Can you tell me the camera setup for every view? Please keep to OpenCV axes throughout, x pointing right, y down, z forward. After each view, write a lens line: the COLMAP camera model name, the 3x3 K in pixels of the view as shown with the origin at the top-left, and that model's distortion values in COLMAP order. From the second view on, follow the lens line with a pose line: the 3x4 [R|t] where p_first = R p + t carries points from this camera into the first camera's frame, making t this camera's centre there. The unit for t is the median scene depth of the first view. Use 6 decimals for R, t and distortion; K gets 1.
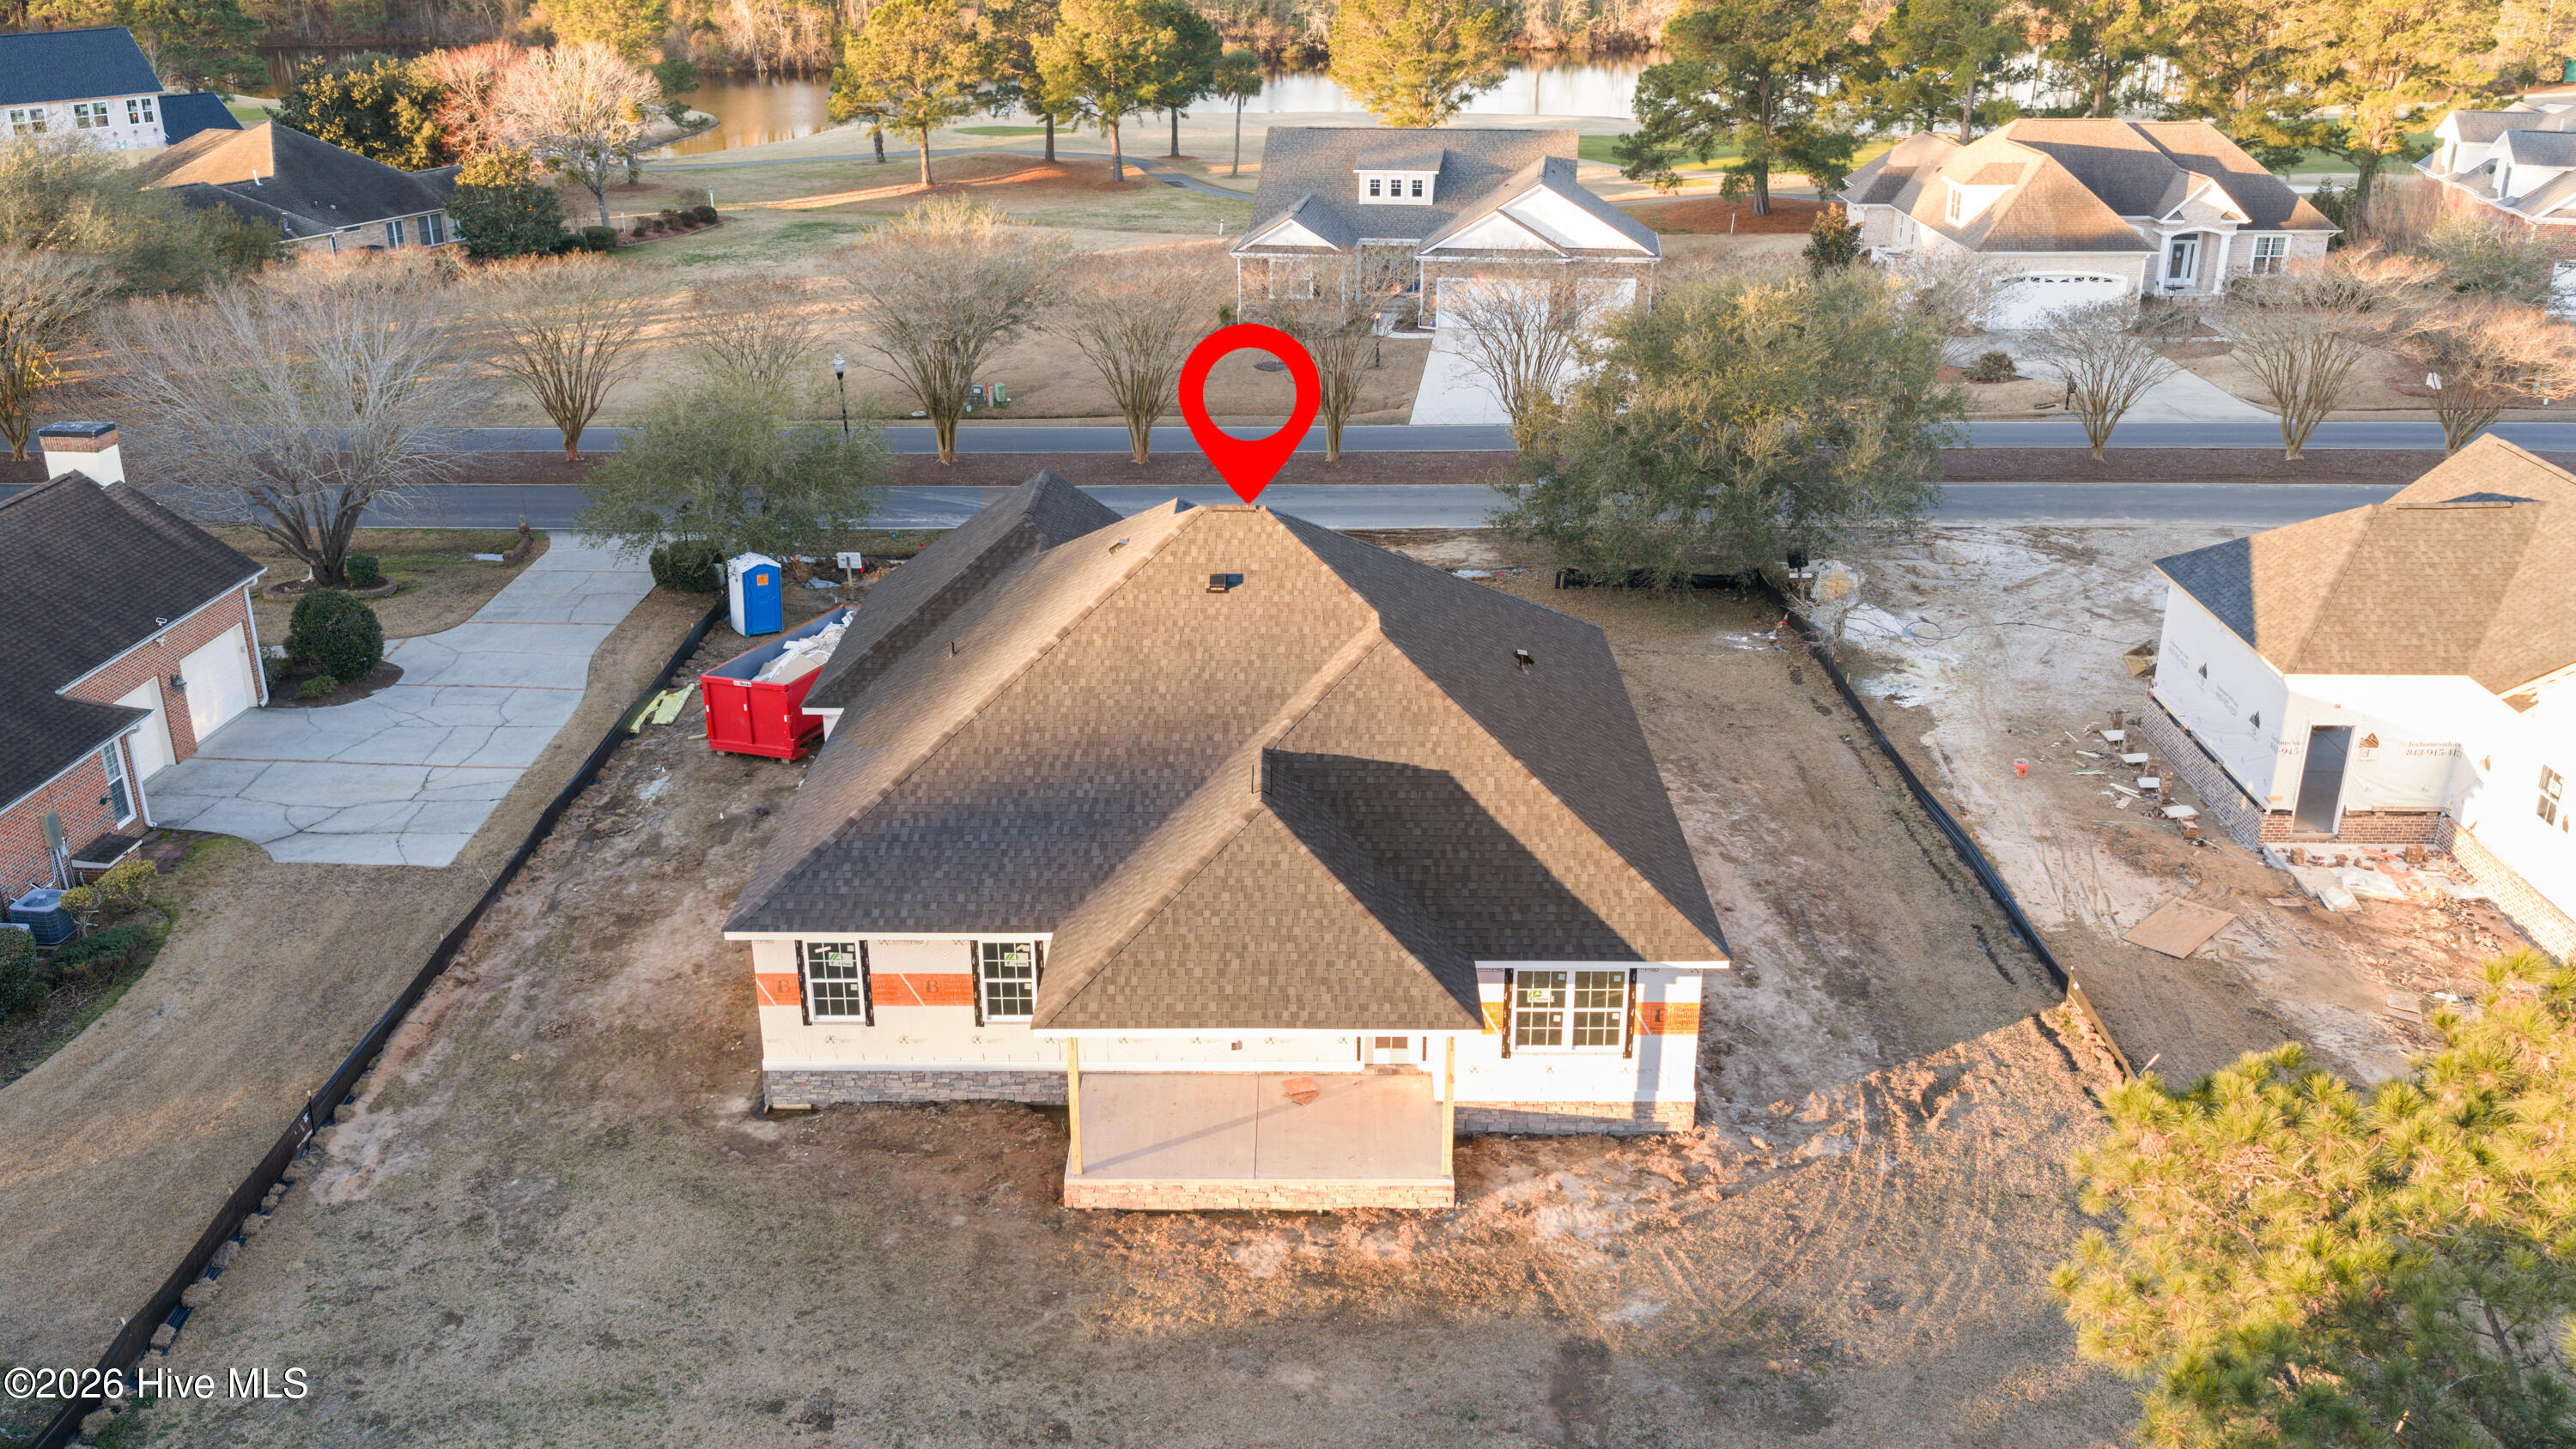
lens RADIAL K [[2117.0, 0, 1288.0], [0, 2117.0, 724.5], [0, 0, 1]] dist [0.018157, -0.047616]
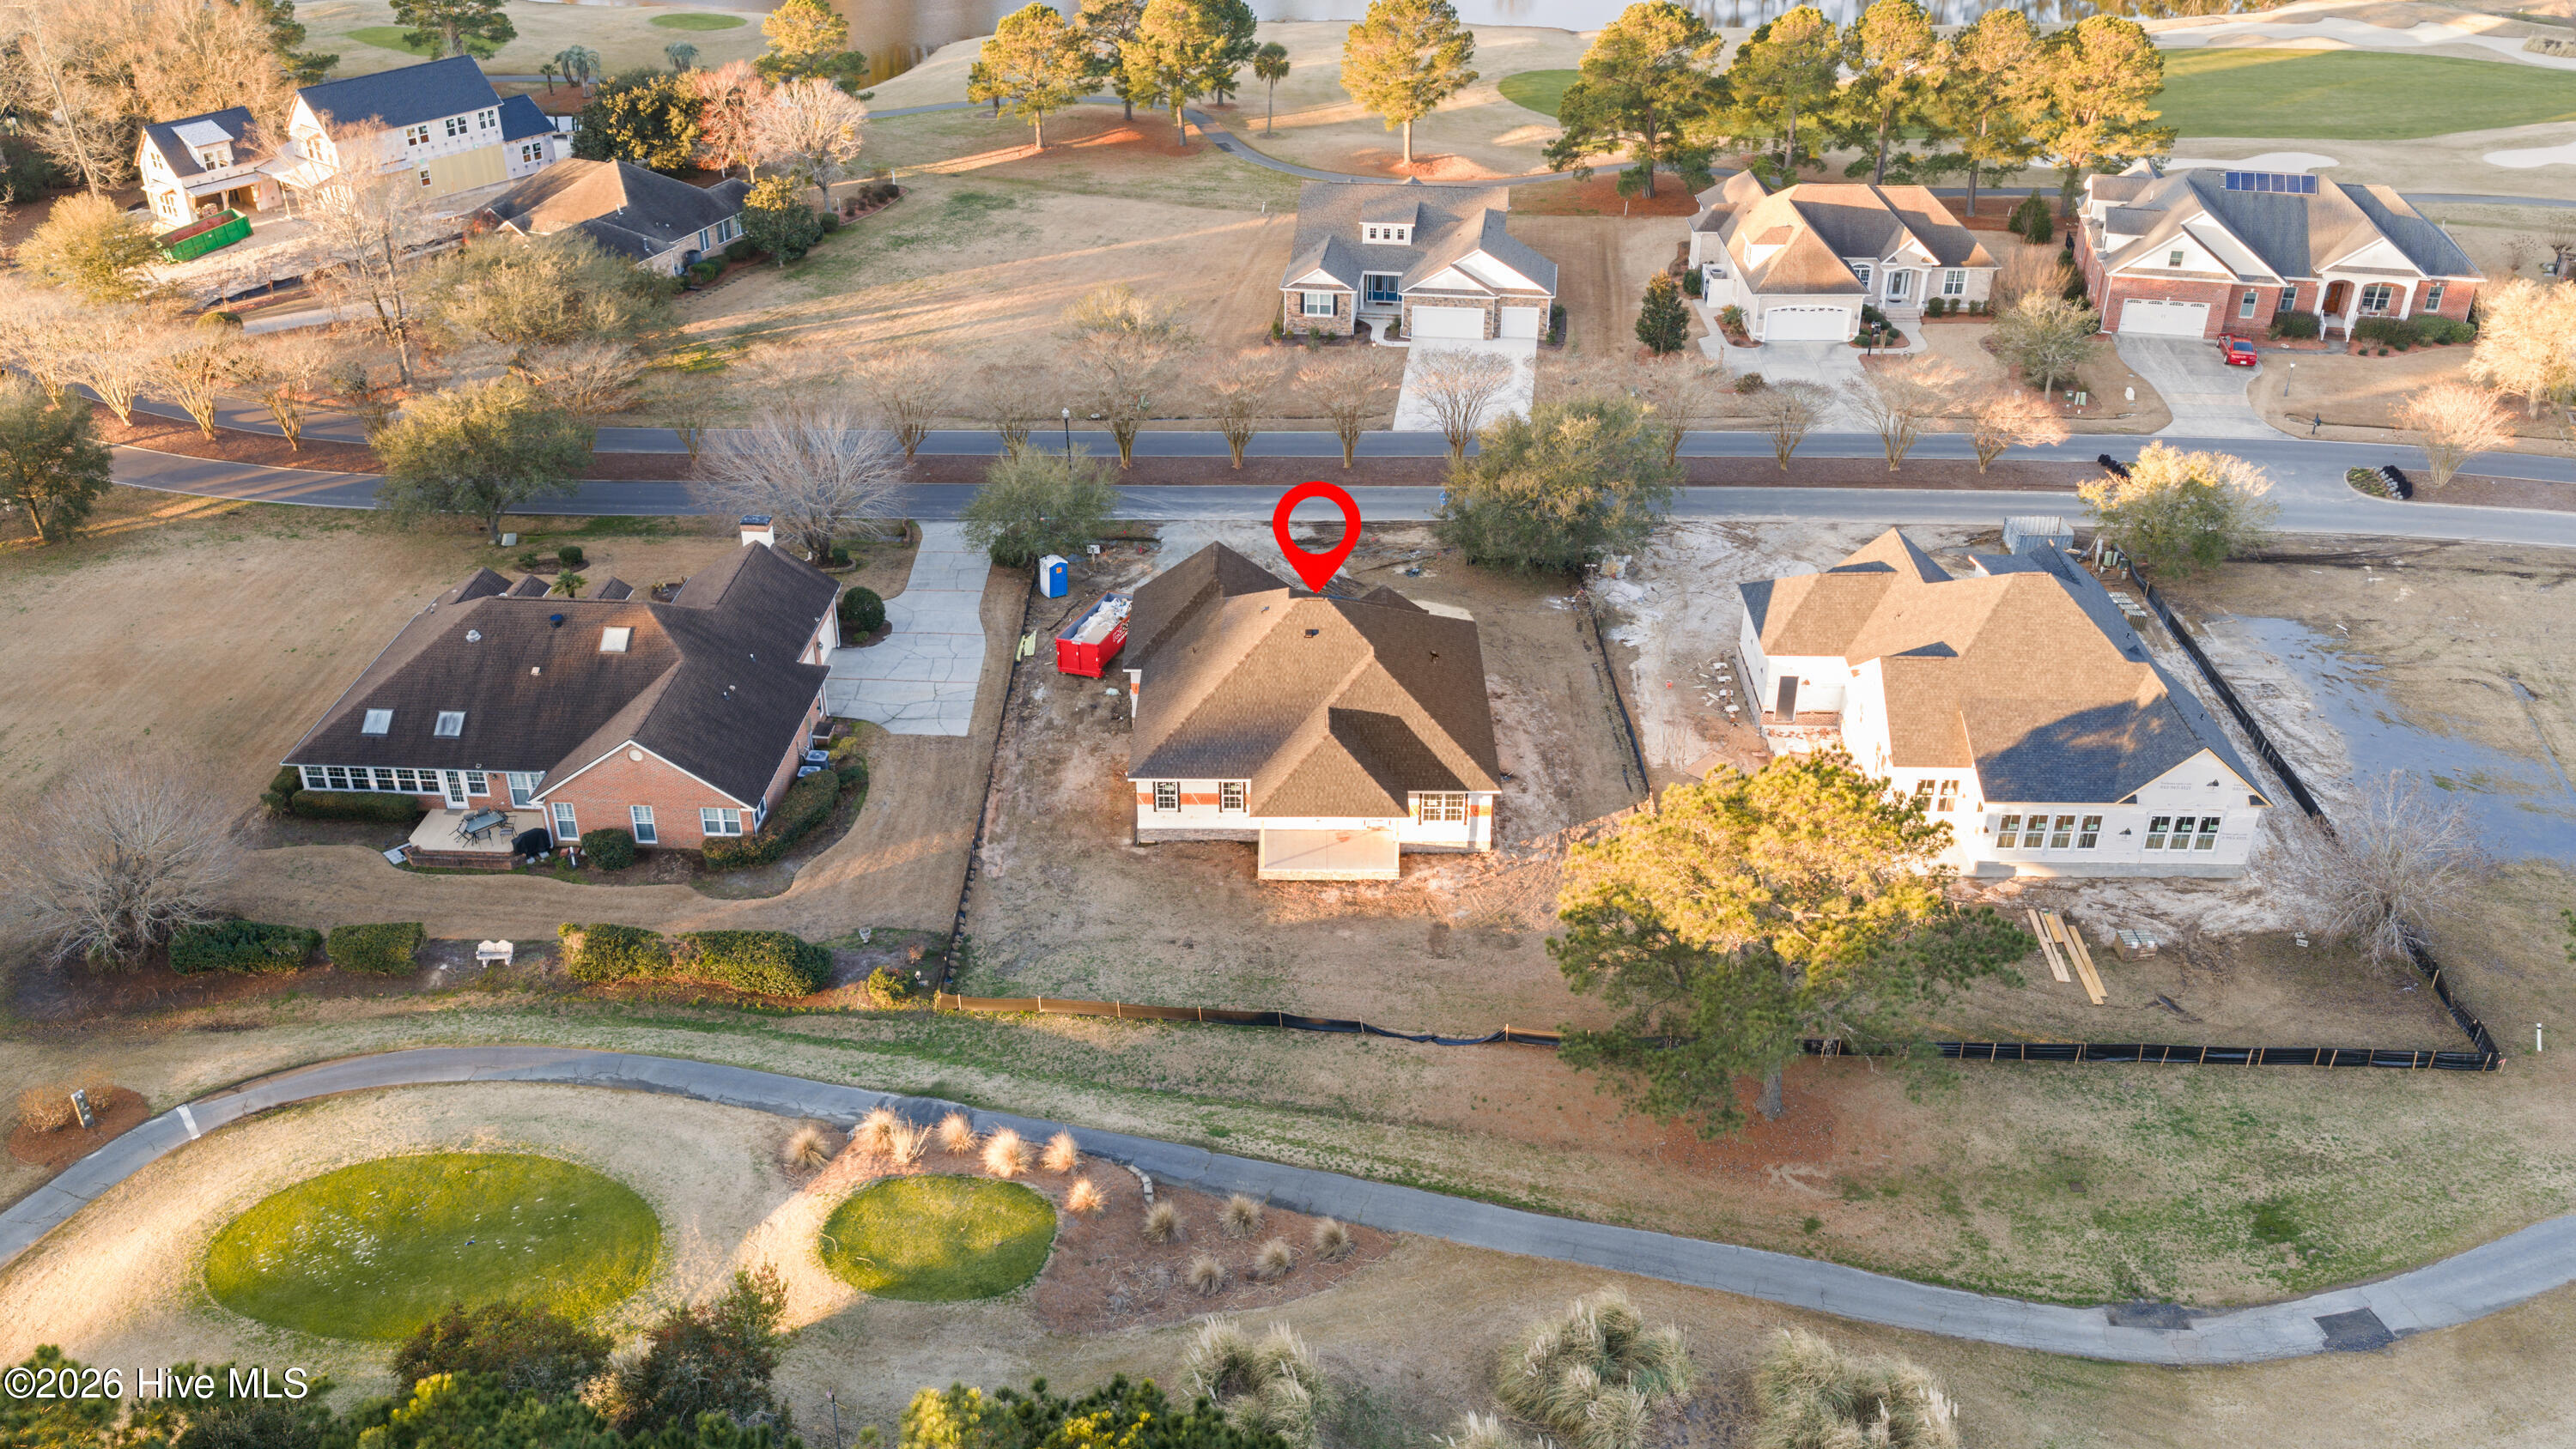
lens RADIAL K [[2117.0, 0, 1288.0], [0, 2117.0, 724.5], [0, 0, 1]] dist [0.018157, -0.047616]
pose [[0.999994, 0.001038, 0.003364, -0.055669], [-0.001500, 0.990091, 0.140418, -0.263284], [-0.003184, -0.140423, 0.990087, -1.248944]]
